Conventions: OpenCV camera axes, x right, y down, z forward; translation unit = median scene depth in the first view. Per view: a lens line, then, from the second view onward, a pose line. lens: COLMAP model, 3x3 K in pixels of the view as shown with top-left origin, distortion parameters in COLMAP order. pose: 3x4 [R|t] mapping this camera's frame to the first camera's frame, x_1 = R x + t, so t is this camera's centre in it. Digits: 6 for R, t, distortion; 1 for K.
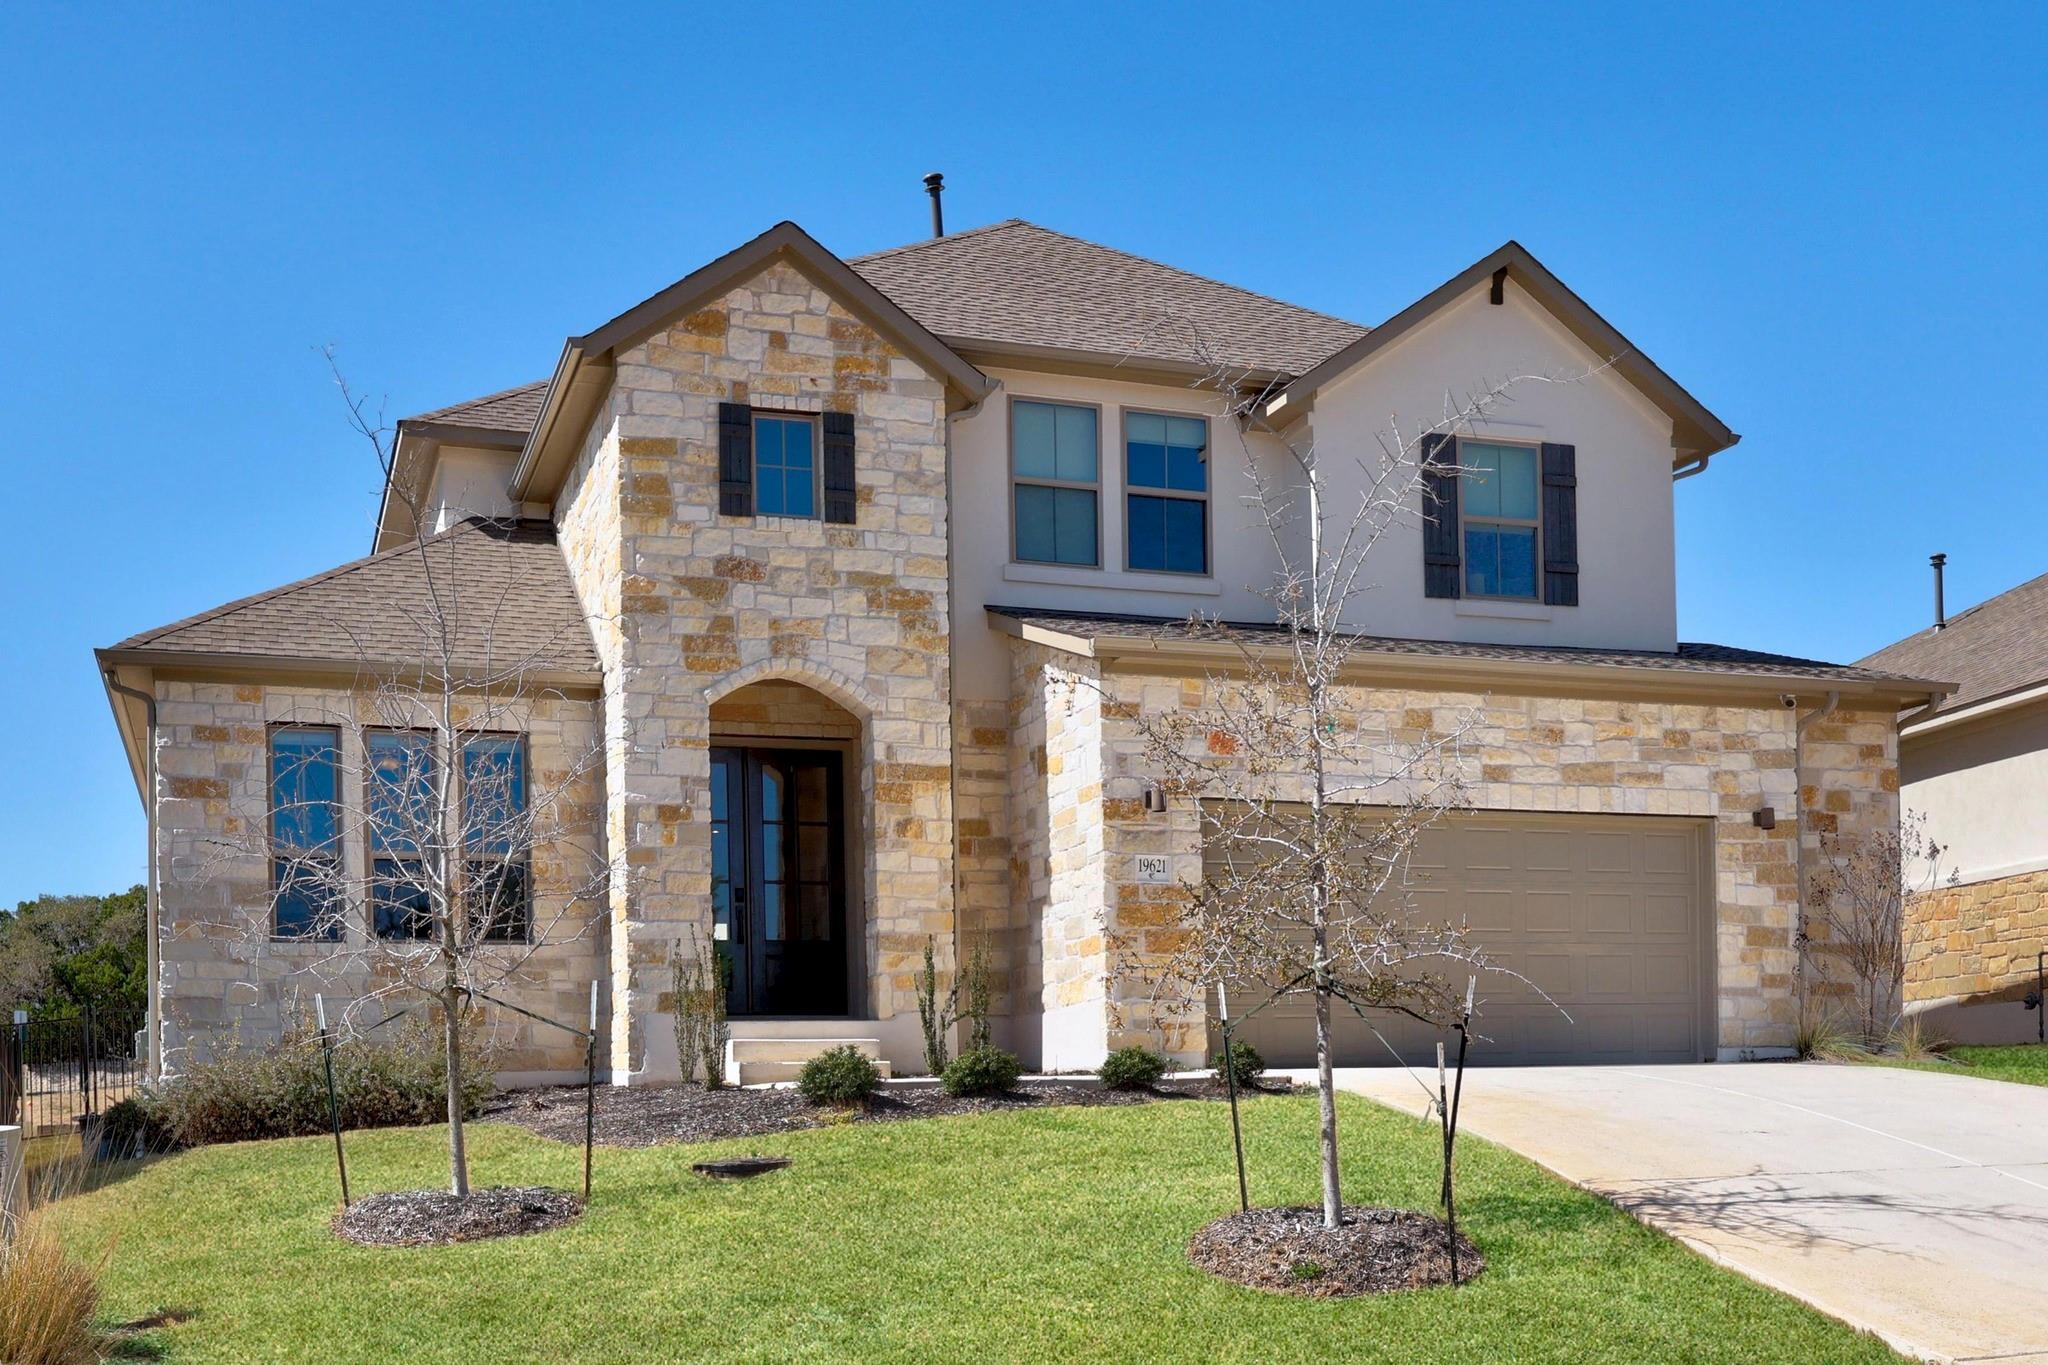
lens RADIAL K [[1550.0, 0, 1023.1], [0, 1550.0, 709.5], [0, 0, 1]] dist [0.030794, -0.061659]
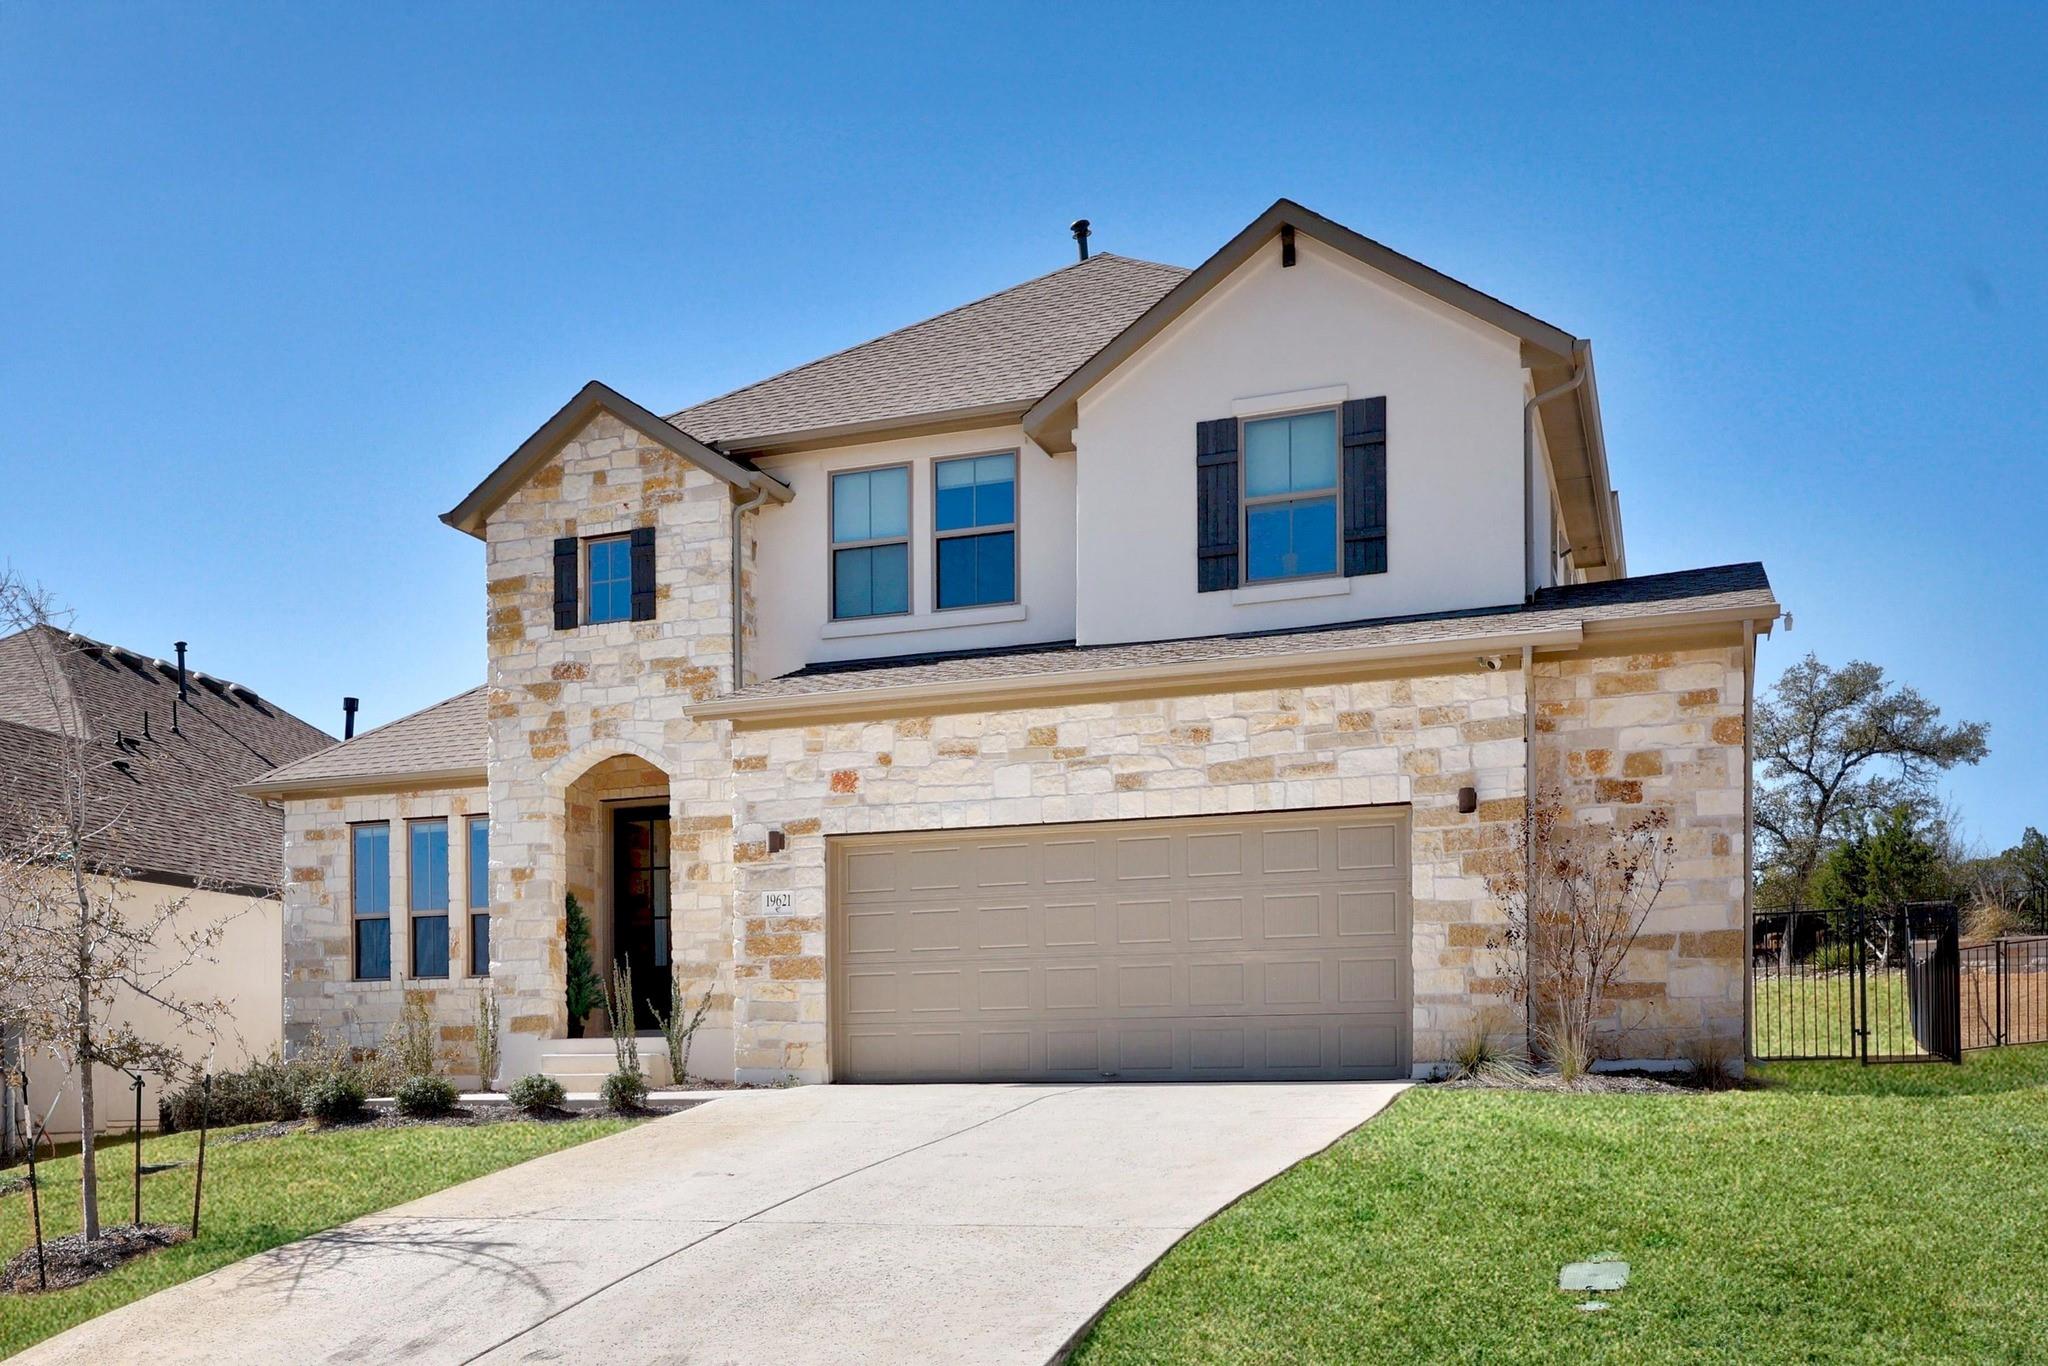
lens RADIAL K [[1503.9, 0, 1024.0], [0, 1503.9, 683.0], [0, 0, 1]] dist [0.004270, 0.070776]
pose [[0.851672, -0.121341, -0.509834, 0.715806], [0.120880, 0.992078, -0.034187, 0.003427], [0.509944, -0.032513, 0.859593, 0.146623]]
